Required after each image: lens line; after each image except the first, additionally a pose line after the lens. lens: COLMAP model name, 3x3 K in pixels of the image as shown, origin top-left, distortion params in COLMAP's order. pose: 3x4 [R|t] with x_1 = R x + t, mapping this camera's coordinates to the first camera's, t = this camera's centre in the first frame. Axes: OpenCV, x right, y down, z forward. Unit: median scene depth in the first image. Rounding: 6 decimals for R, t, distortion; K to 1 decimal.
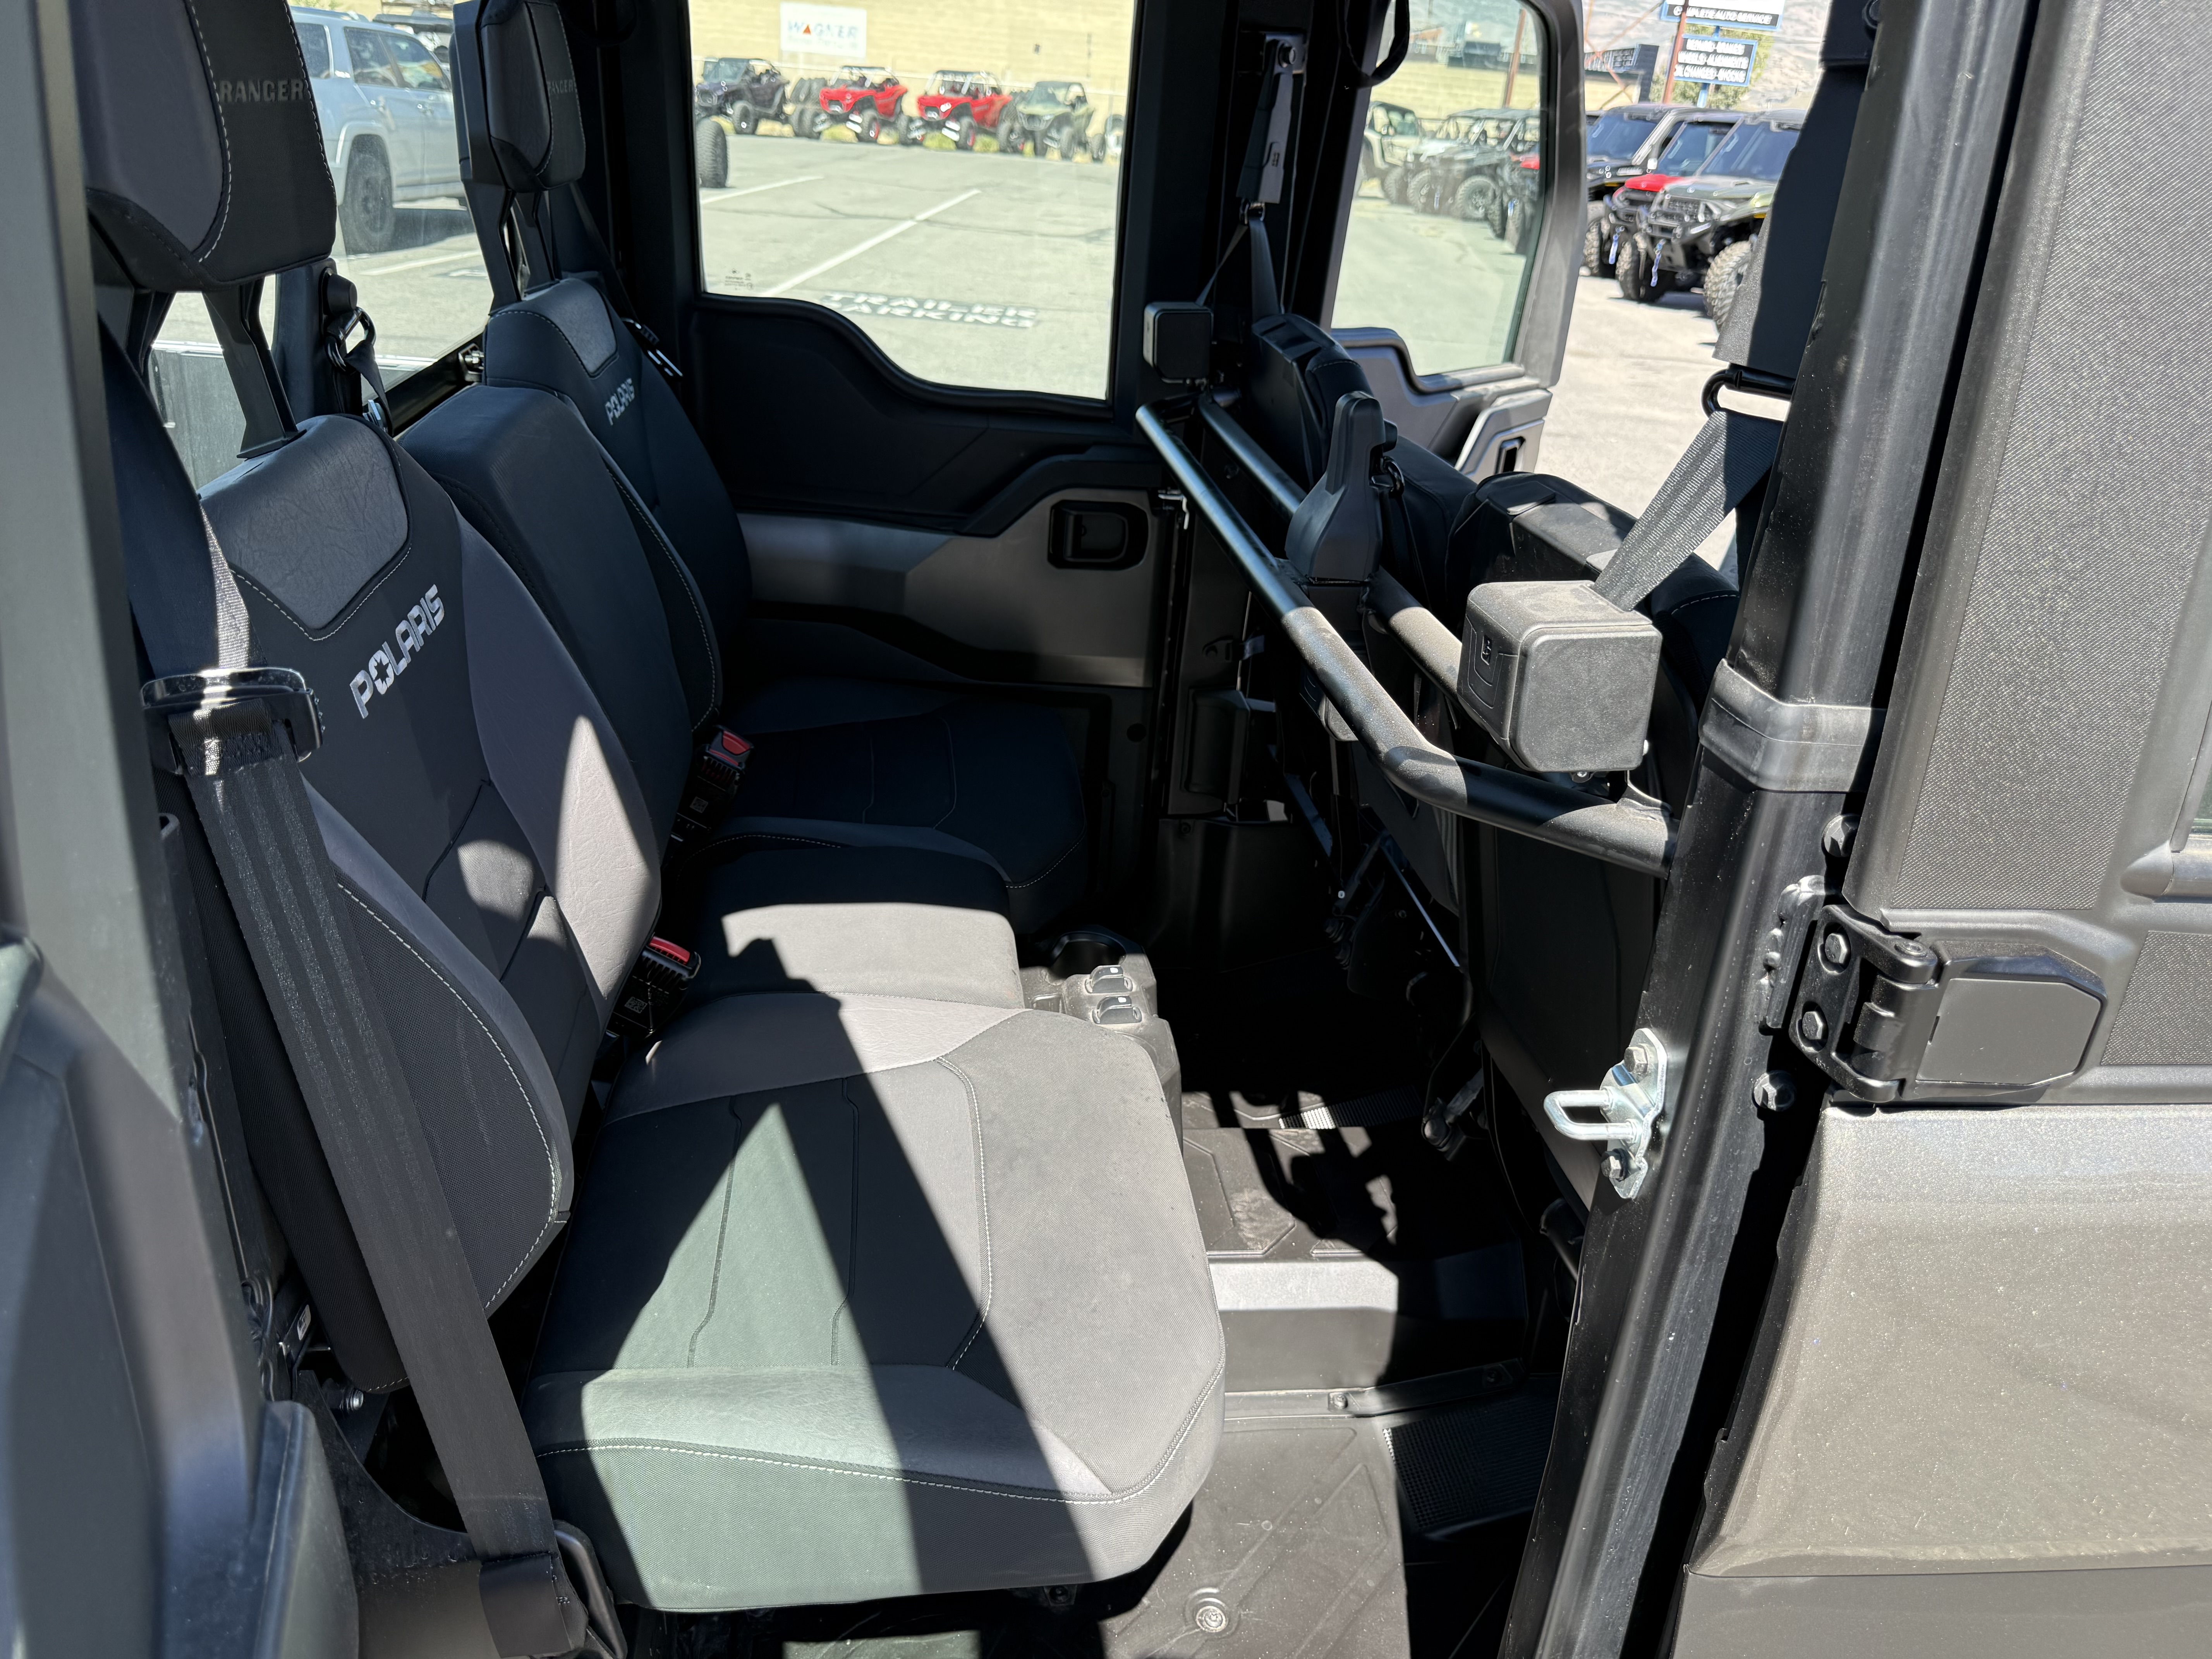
lens RADIAL K [[1576.0, 0, 1108.2], [0, 1576.0, 834.2], [0, 0, 1]] dist [0.034040, -0.047207]
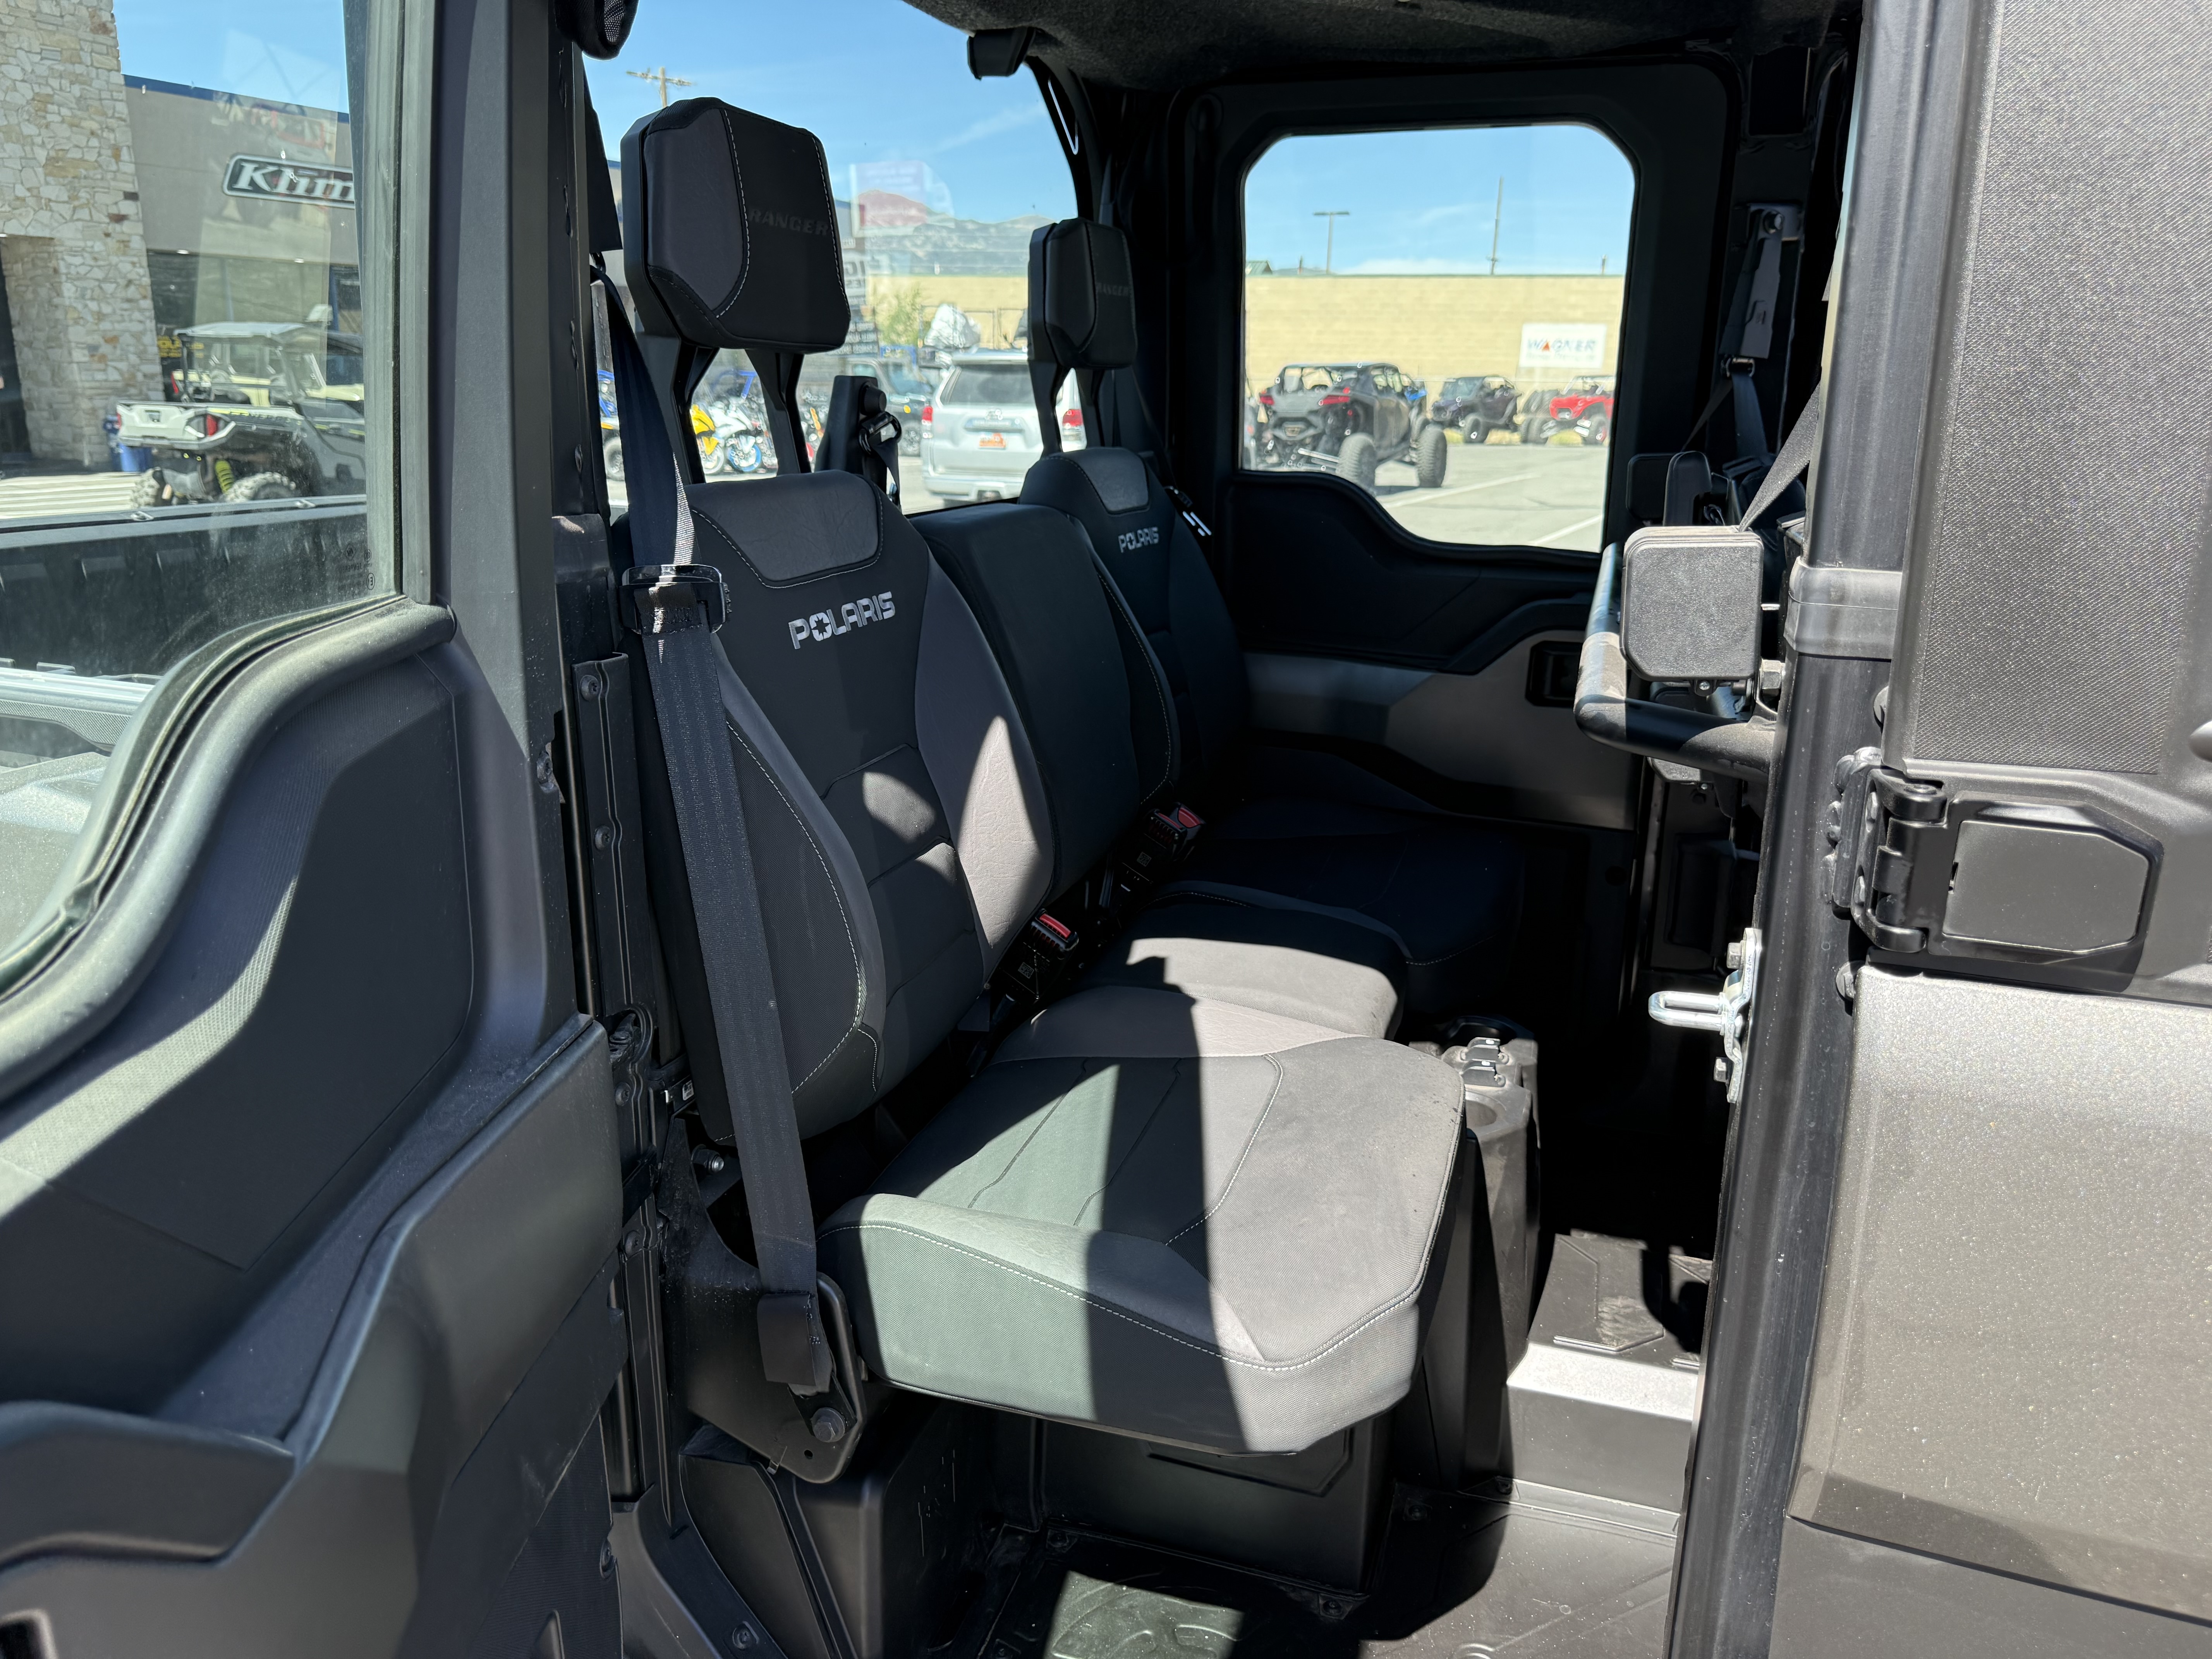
lens RADIAL K [[1576.0, 0, 1107.8], [0, 1576.0, 836.7], [0, 0, 1]] dist [0.034040, -0.047207]
pose [[0.907037, 0.059617, -0.416809, 0.330209], [-0.131469, 0.980533, -0.145848, 0.230291], [0.400000, 0.187087, 0.897217, -0.088081]]
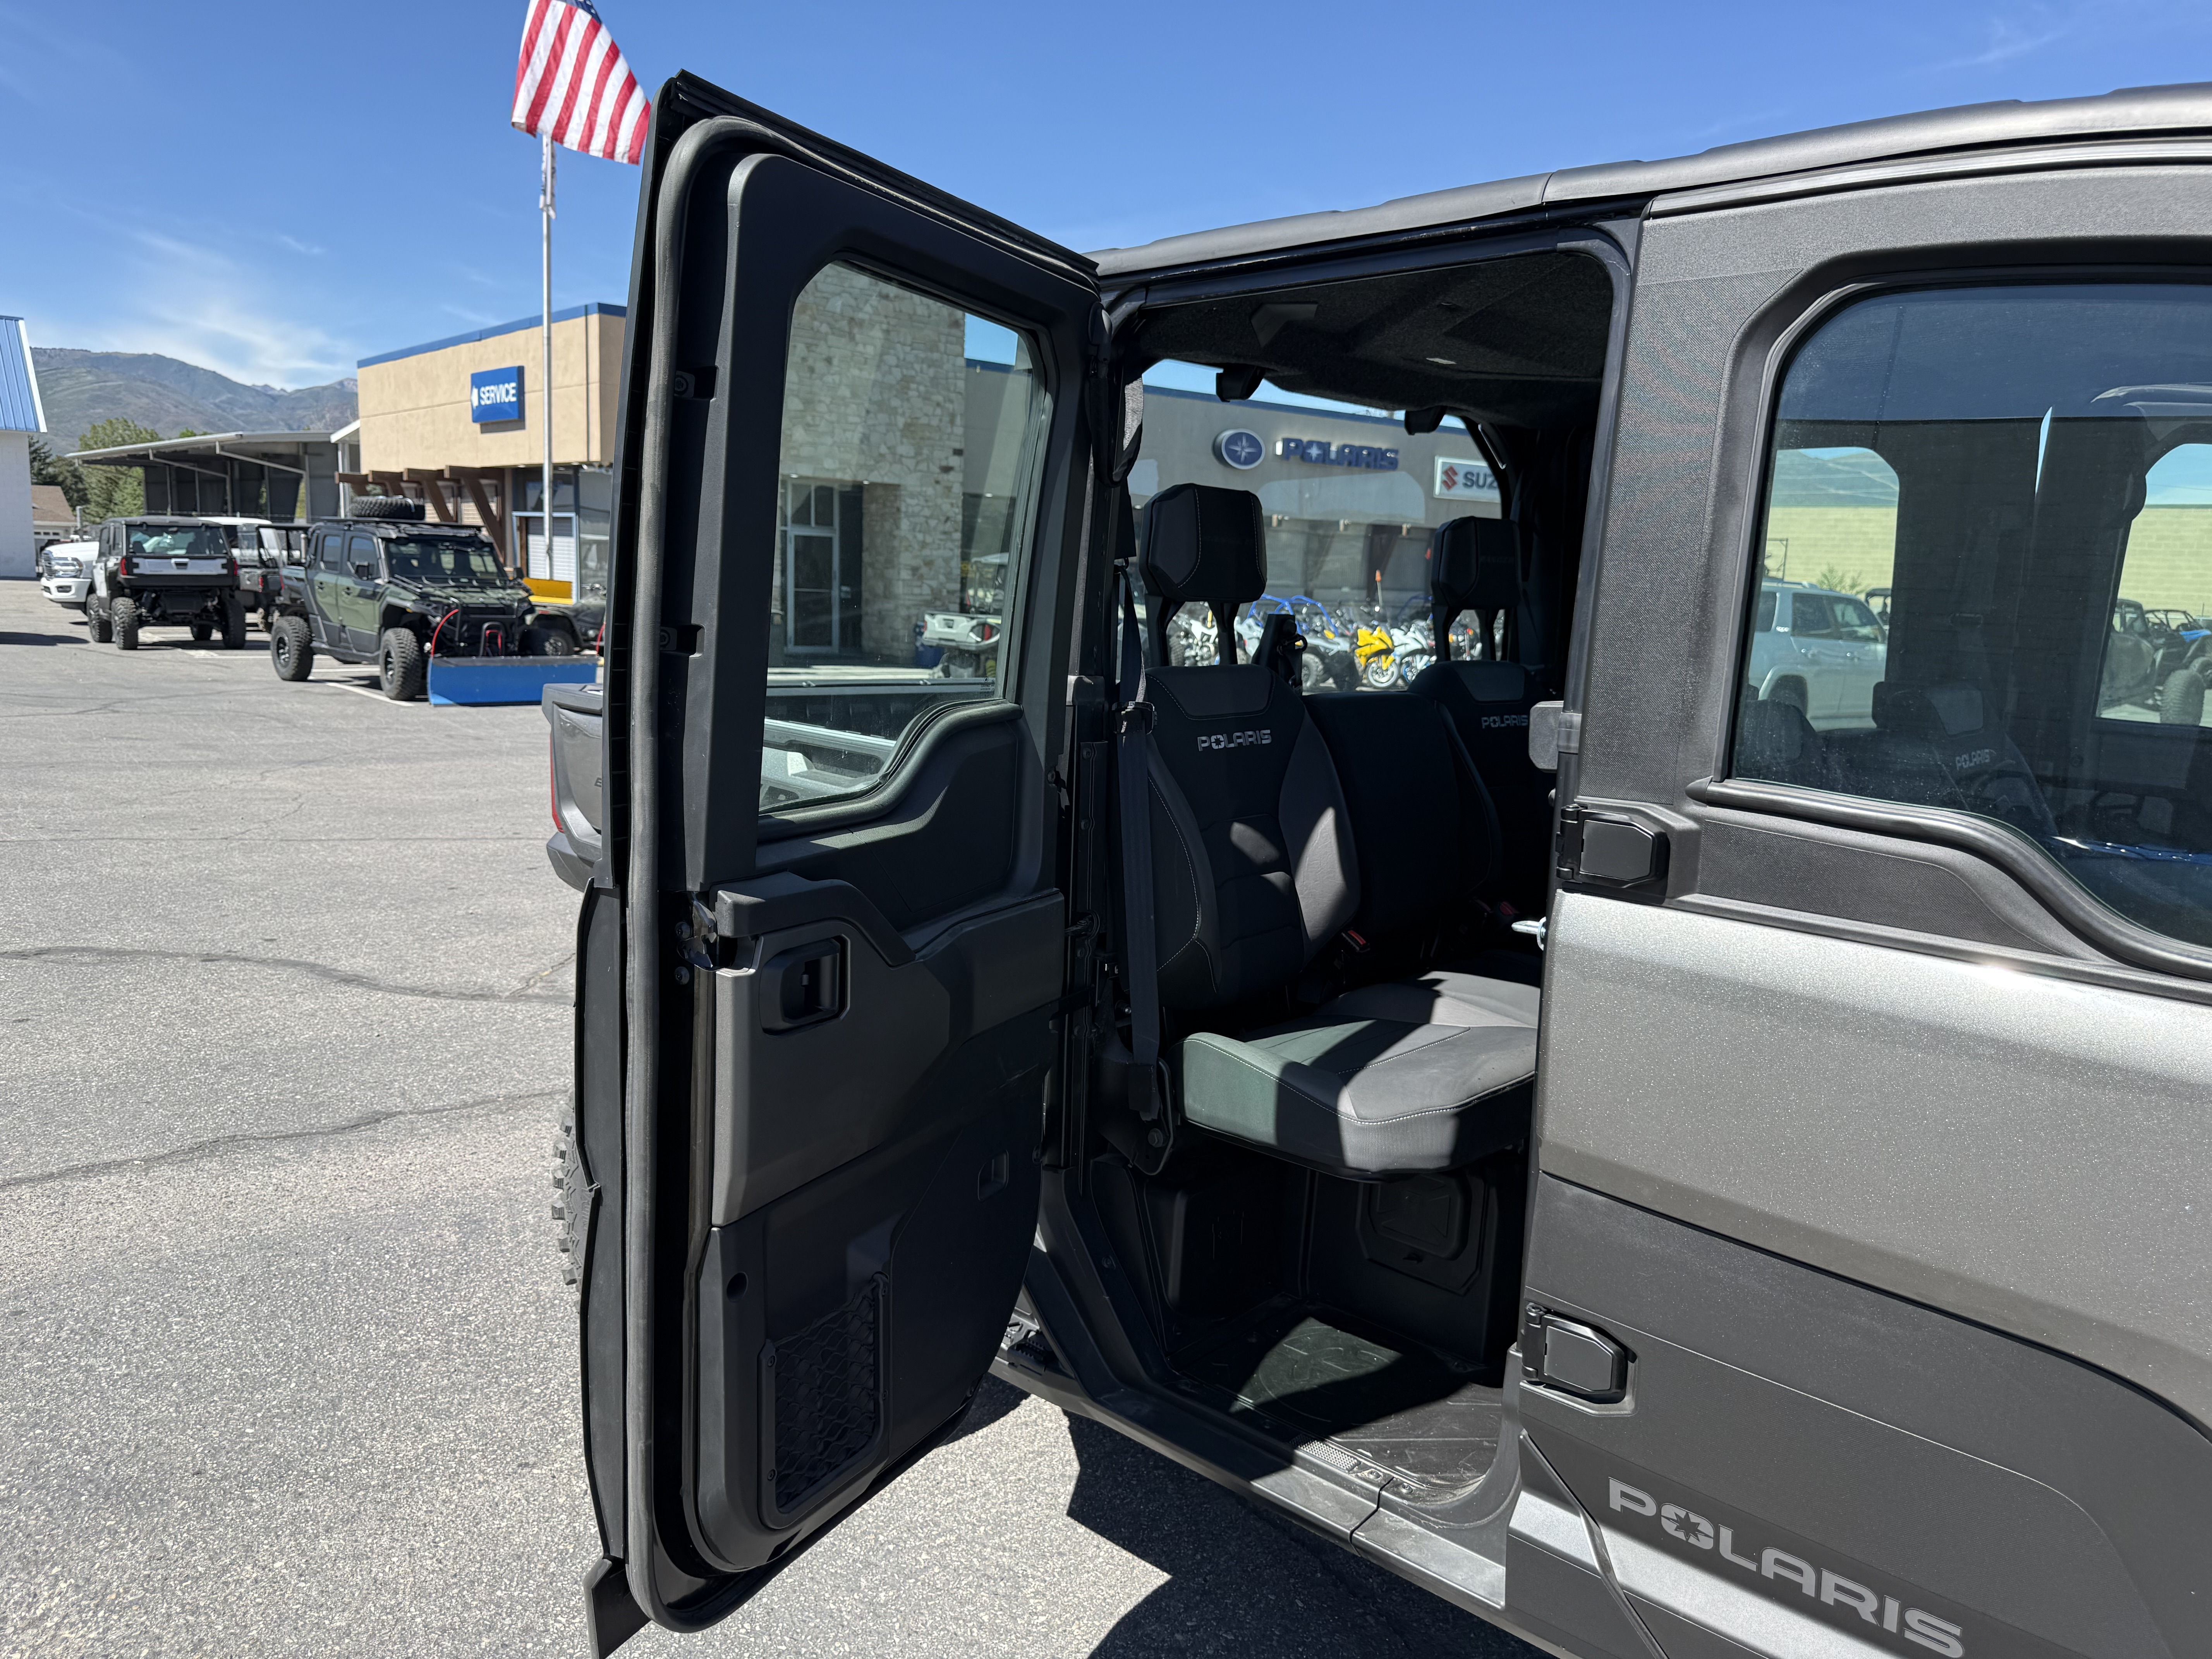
lens RADIAL K [[1576.0, 0, 1127.8], [0, 1576.0, 841.1], [0, 0, 1]] dist [0.034040, -0.047207]
pose [[0.661486, 0.072226, -0.746472, 1.293170], [-0.307169, 0.934125, -0.181816, 0.529980], [0.684166, 0.349562, 0.640096, -0.656123]]
